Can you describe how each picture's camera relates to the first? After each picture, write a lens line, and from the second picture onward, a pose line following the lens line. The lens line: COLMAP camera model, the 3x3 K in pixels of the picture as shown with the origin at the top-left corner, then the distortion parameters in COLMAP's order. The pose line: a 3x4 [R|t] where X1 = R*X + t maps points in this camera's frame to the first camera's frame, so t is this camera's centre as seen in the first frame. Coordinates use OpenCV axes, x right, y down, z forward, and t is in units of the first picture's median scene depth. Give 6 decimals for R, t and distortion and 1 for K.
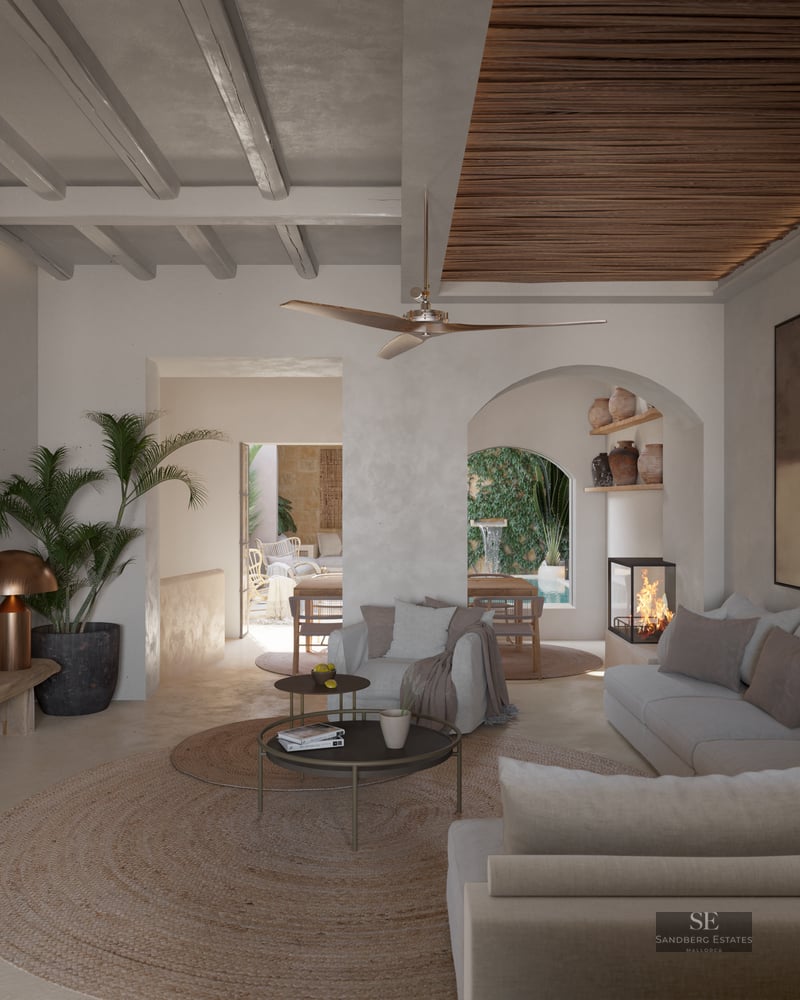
lens RADIAL K [[825.6, 0, 400.0], [0, 825.6, 500.0], [0, 0, 1]] dist [0.000698, -0.001054]
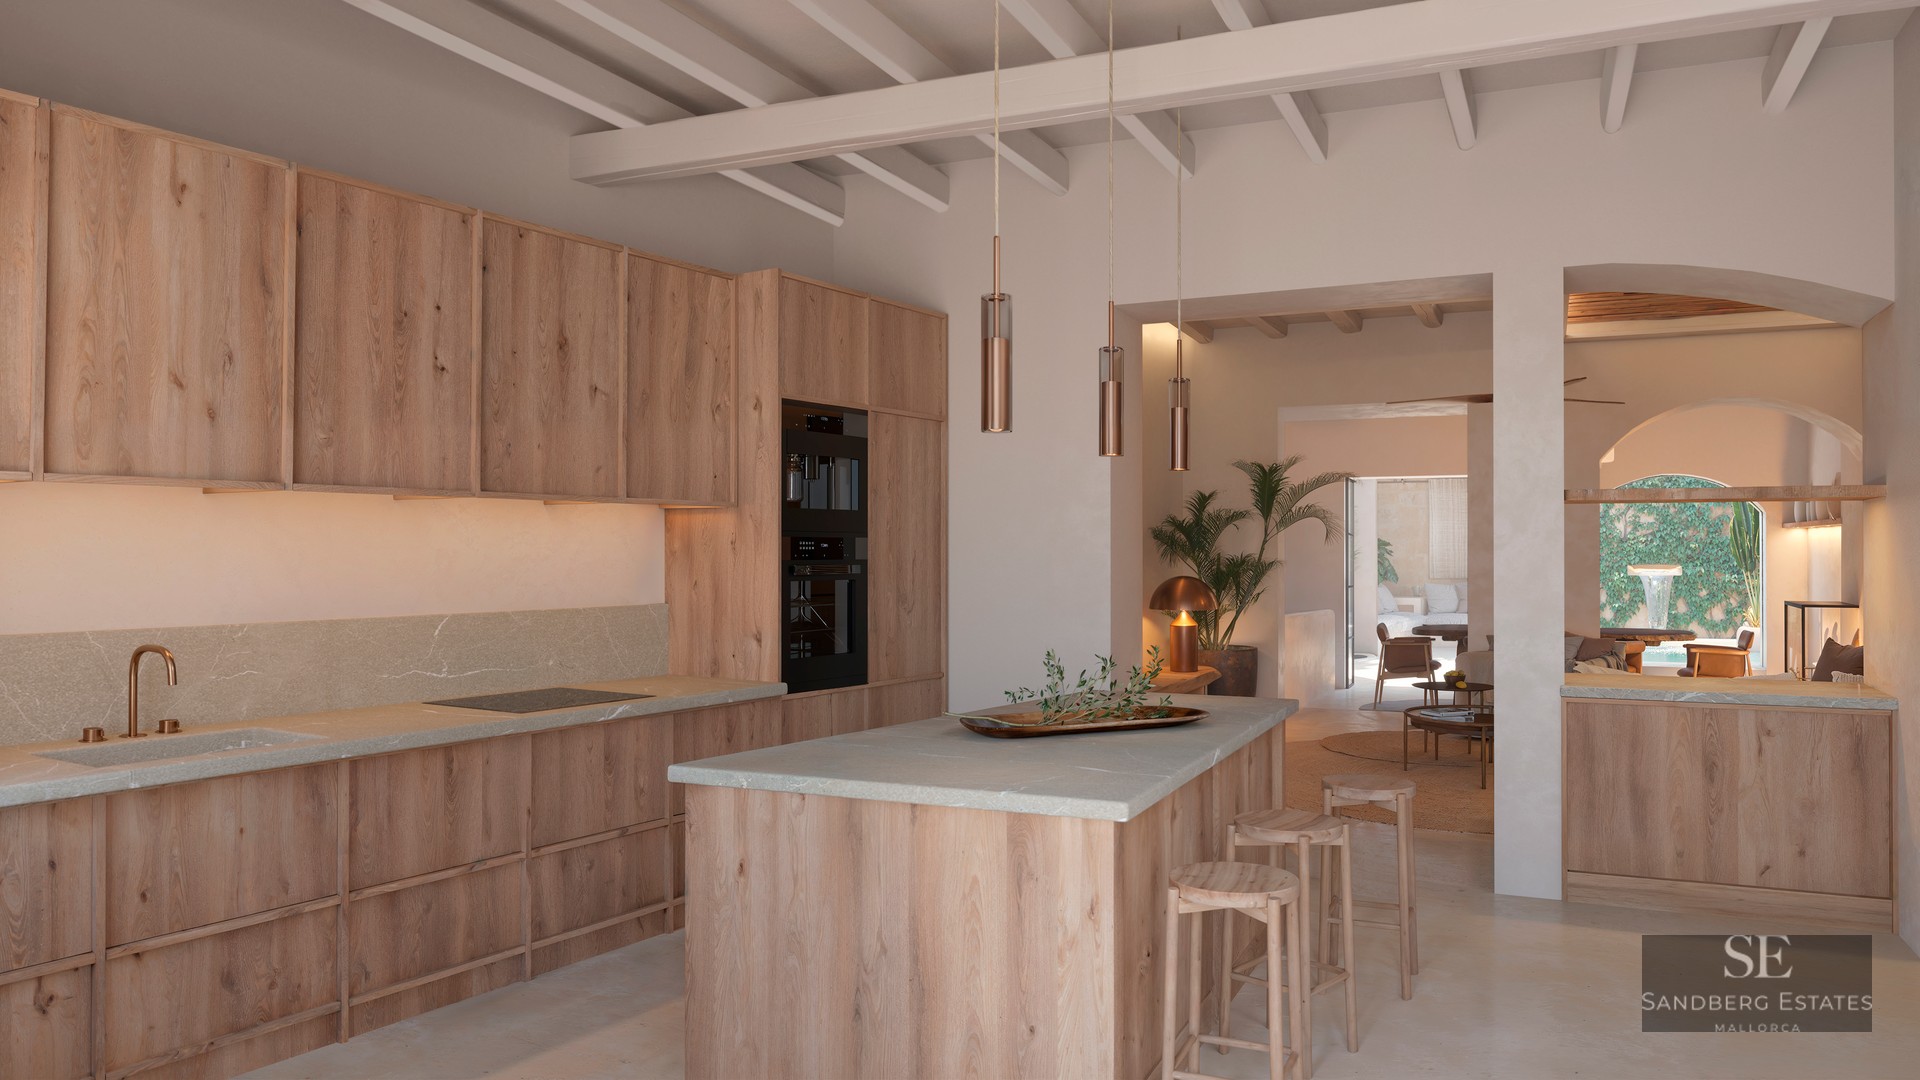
lens RADIAL K [[1324.2, 0, 960.0], [0, 1324.2, 540.0], [0, 0, 1]] dist [-0.005888, -0.001756]
pose [[0.913440, -0.003812, -0.406957, 0.027605], [-0.001238, 0.999925, -0.012145, 0.028902], [0.406973, 0.011598, 0.913367, -0.838900]]
